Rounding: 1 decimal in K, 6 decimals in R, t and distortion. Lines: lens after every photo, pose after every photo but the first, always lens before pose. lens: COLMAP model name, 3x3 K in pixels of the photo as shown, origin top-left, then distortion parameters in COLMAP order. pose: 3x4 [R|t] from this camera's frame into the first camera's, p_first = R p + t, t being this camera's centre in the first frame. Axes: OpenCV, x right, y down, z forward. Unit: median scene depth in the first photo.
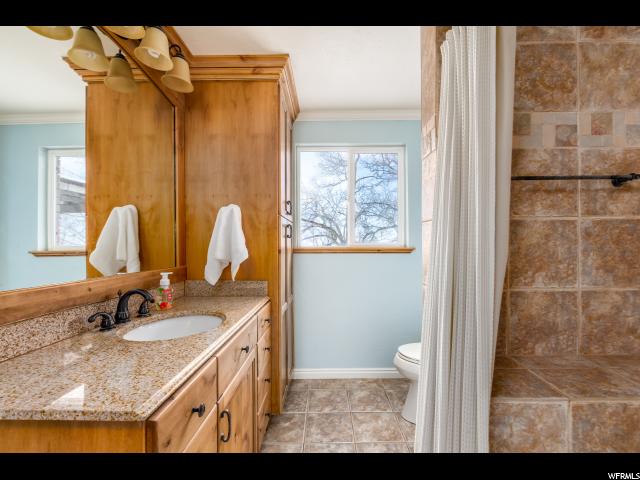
lens RADIAL K [[287.5, 0, 319.8], [0, 287.5, 244.8], [0, 0, 1]] dist [0.000643, -0.001422]
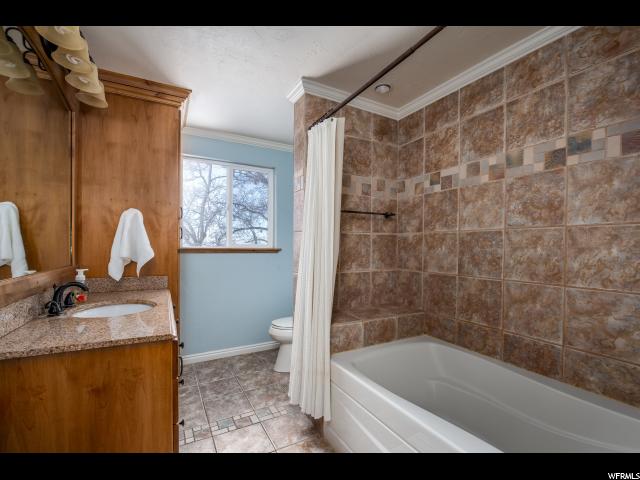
lens RADIAL K [[287.5, 0, 320.2], [0, 287.5, 243.8], [0, 0, 1]] dist [0.000643, -0.001422]
pose [[0.876044, 0.015032, 0.481996, -0.219992], [-0.012368, 0.999886, -0.008703, -0.003173], [-0.482072, 0.001663, 0.876130, -0.357567]]
